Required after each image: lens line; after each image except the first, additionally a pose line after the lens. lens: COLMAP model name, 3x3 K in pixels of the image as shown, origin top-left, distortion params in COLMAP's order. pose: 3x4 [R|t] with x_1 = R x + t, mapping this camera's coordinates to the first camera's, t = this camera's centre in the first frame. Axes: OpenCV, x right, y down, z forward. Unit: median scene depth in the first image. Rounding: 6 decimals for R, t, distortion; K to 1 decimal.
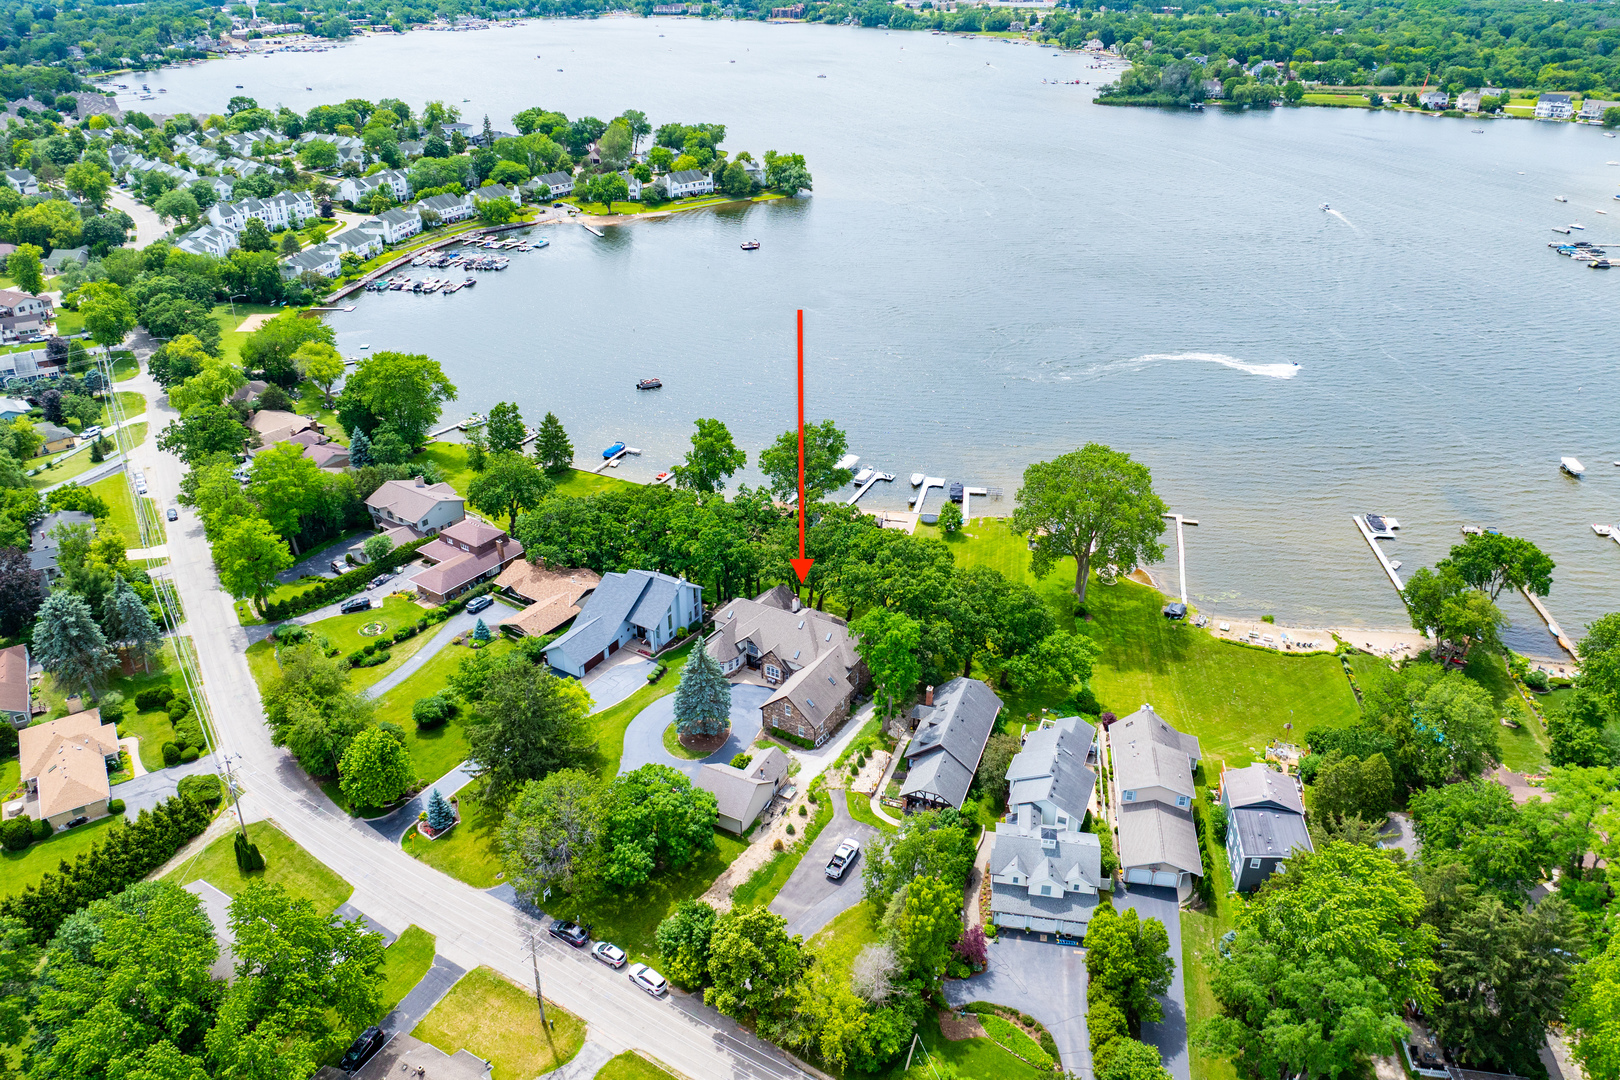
lens RADIAL K [[1121.0, 0, 810.0], [0, 1121.0, 540.0], [0, 0, 1]] dist [-0.036107, 0.000394]
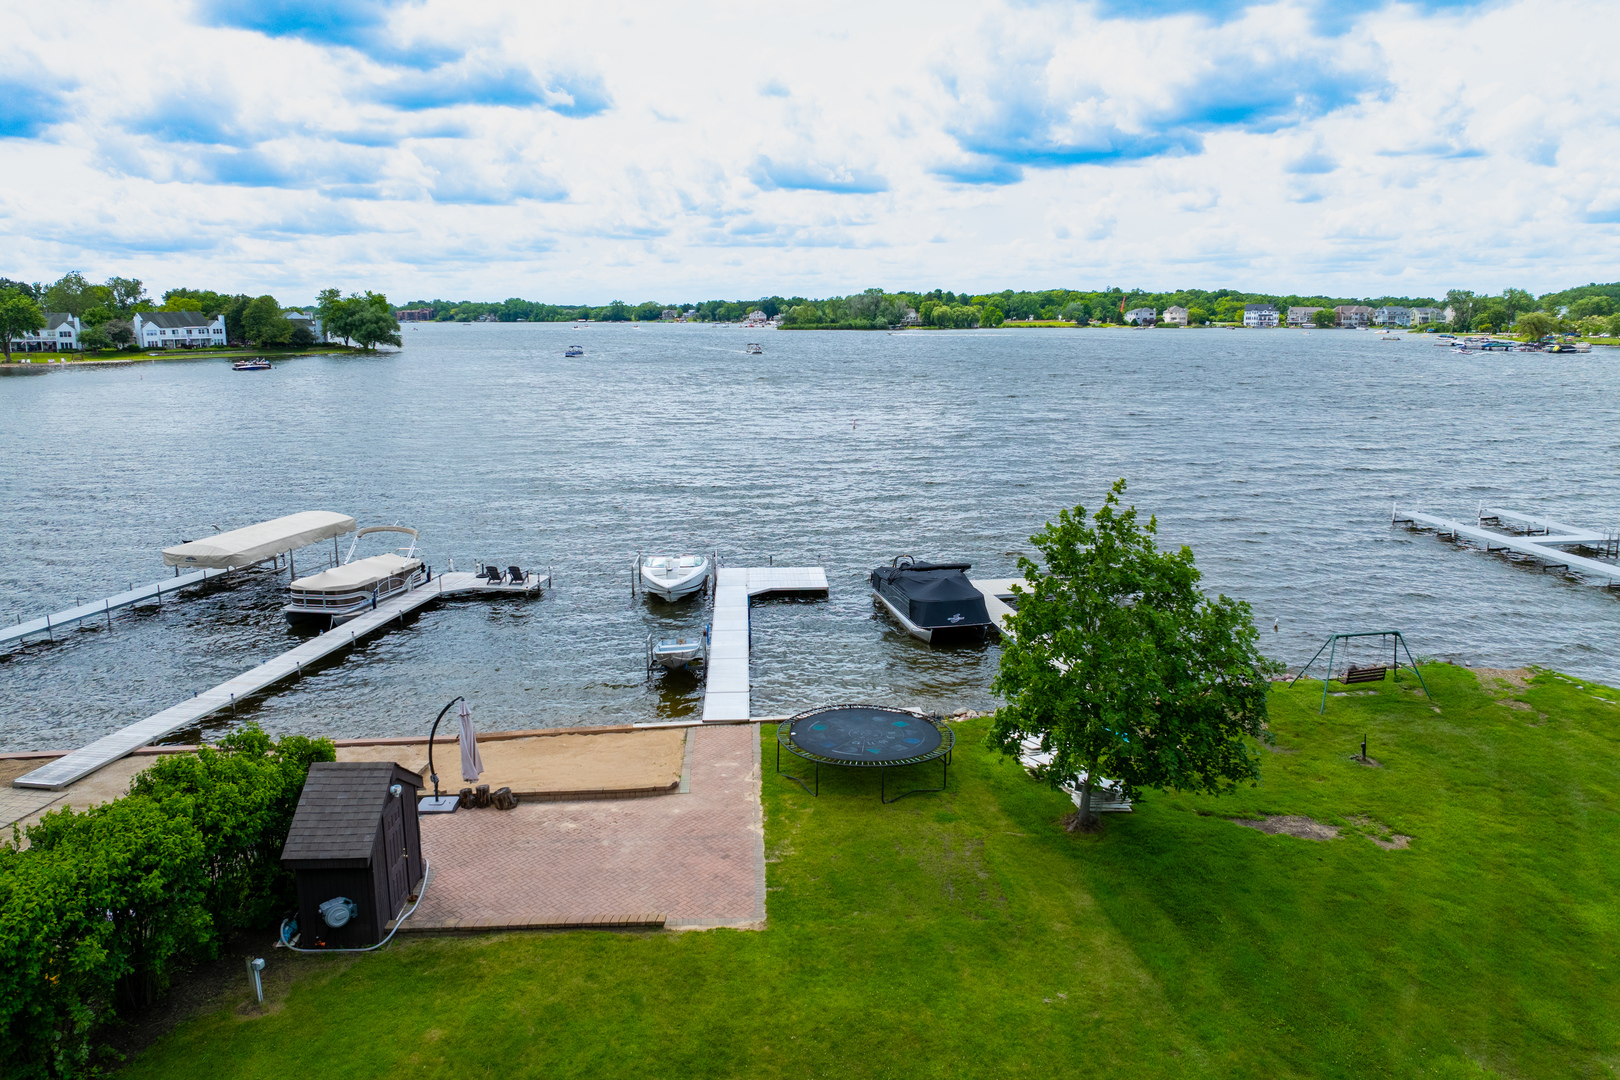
lens RADIAL K [[1121.0, 0, 810.0], [0, 1121.0, 540.0], [0, 0, 1]] dist [-0.036107, 0.000394]
pose [[0.954571, -0.056239, 0.292629, 0.032045], [0.141702, 0.949559, -0.279748, -0.003287], [-0.262135, 0.308505, 0.914390, 0.412165]]
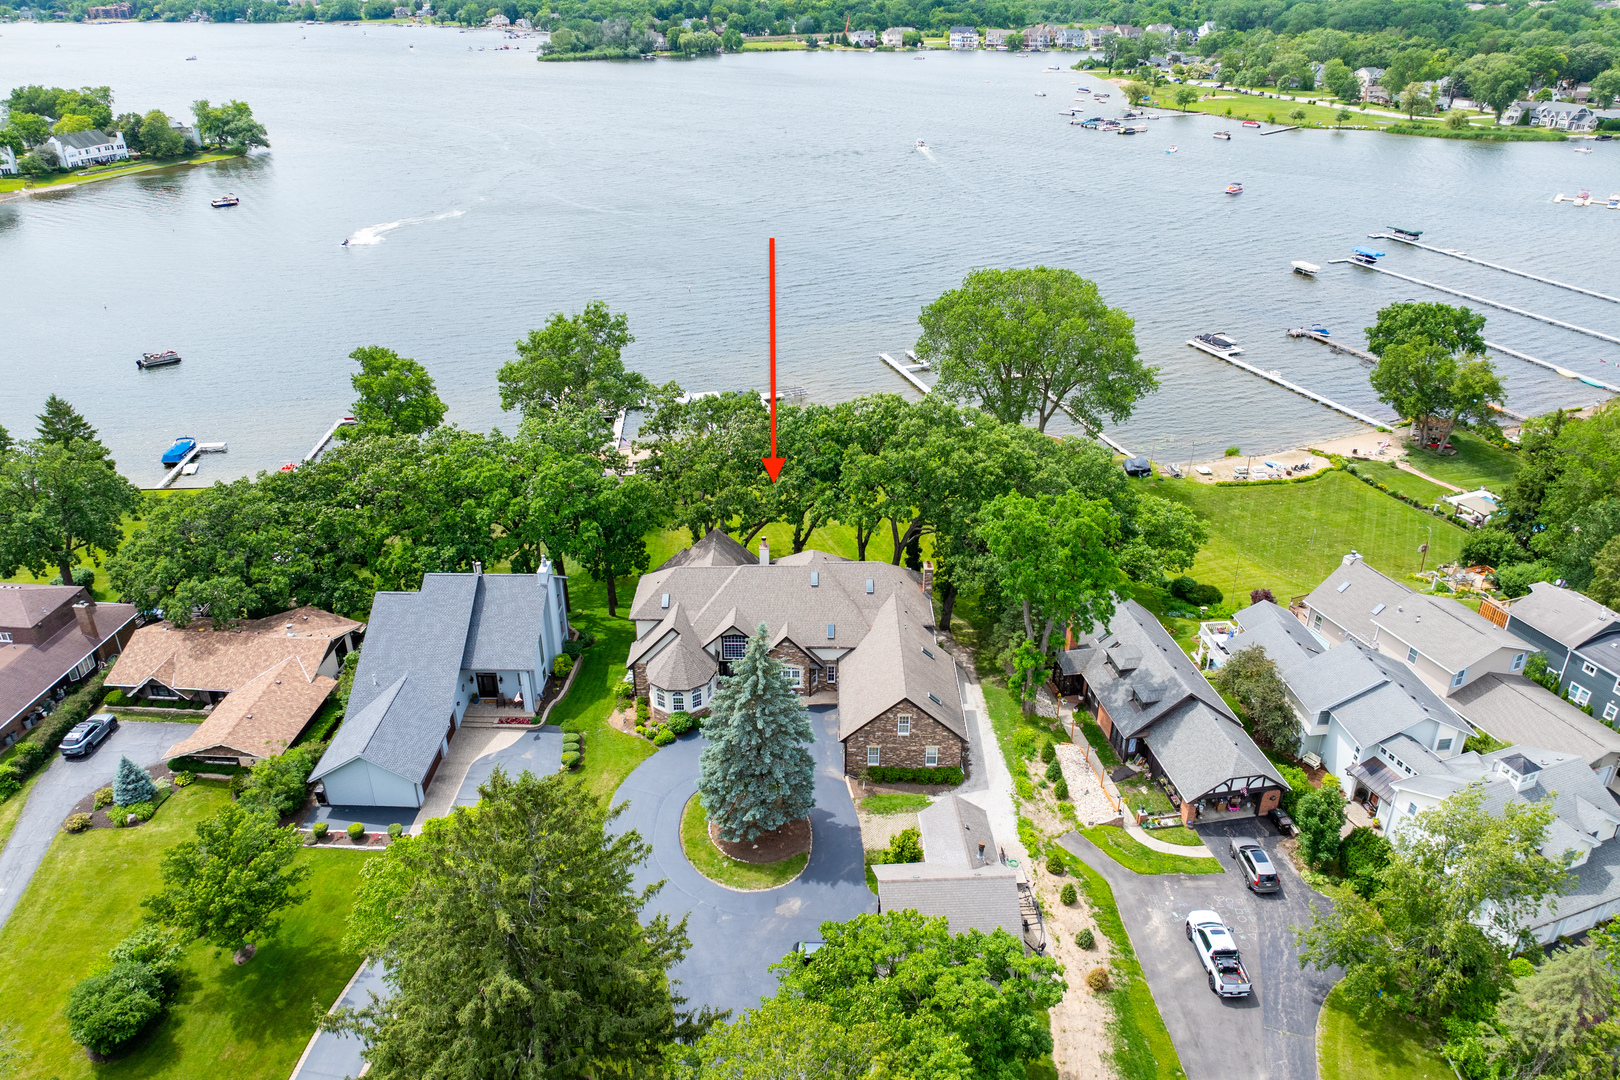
lens RADIAL K [[1148.1, 0, 810.3], [0, 1148.1, 515.2], [0, 0, 1]] dist [-0.075173, 0.046460]
pose [[0.863421, -0.218579, 0.454673, -0.086429], [0.238197, 0.971108, 0.014514, 0.012544], [-0.444709, 0.095770, 0.890540, 0.169067]]
